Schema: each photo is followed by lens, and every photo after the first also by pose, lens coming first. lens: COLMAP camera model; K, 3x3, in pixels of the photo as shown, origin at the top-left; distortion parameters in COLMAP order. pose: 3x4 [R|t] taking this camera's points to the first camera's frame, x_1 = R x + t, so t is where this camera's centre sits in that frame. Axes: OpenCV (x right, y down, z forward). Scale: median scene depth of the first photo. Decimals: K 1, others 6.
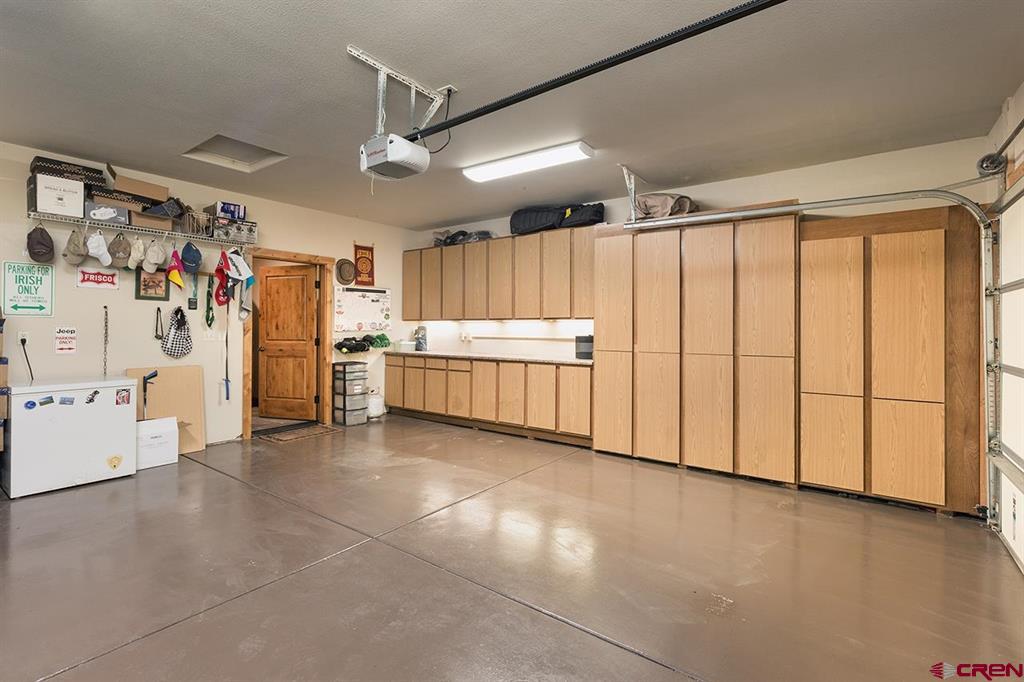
lens RADIAL K [[471.4, 0, 528.7], [0, 471.4, 341.3], [0, 0, 1]] dist [-0.000380, -0.000447]
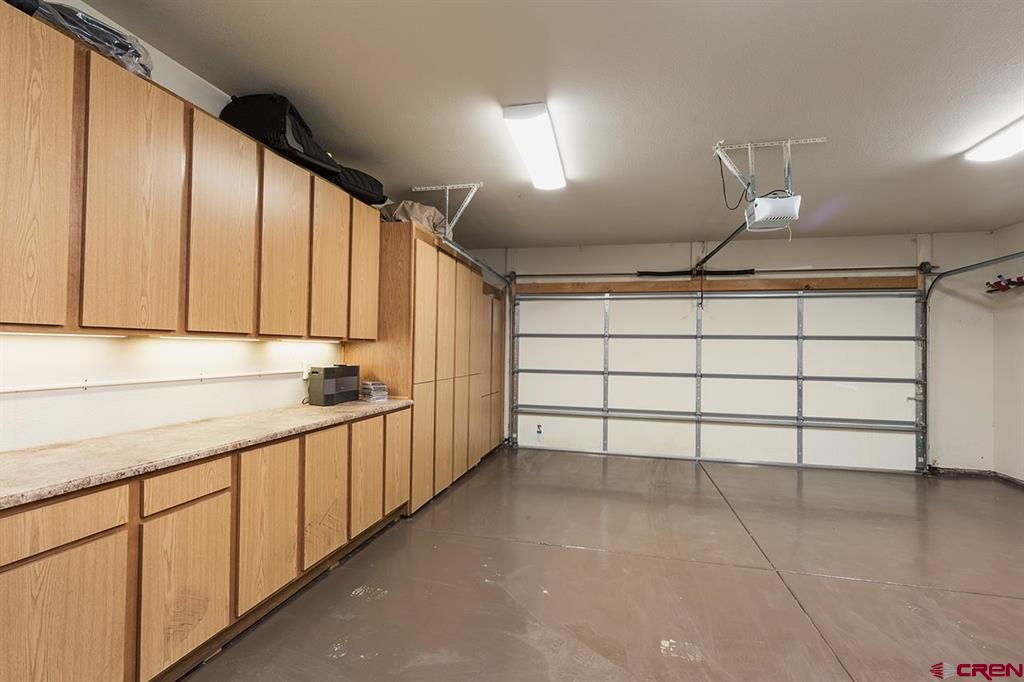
lens RADIAL K [[470.0, 0, 512.0], [0, 470.0, 341.0], [0, 0, 1]] dist [0.000821, 0.000142]
pose [[-0.383107, 0.003982, 0.923696, -0.547158], [0.005257, 0.999984, -0.002130, -0.042904], [-0.923689, 0.004039, -0.383121, 0.995873]]
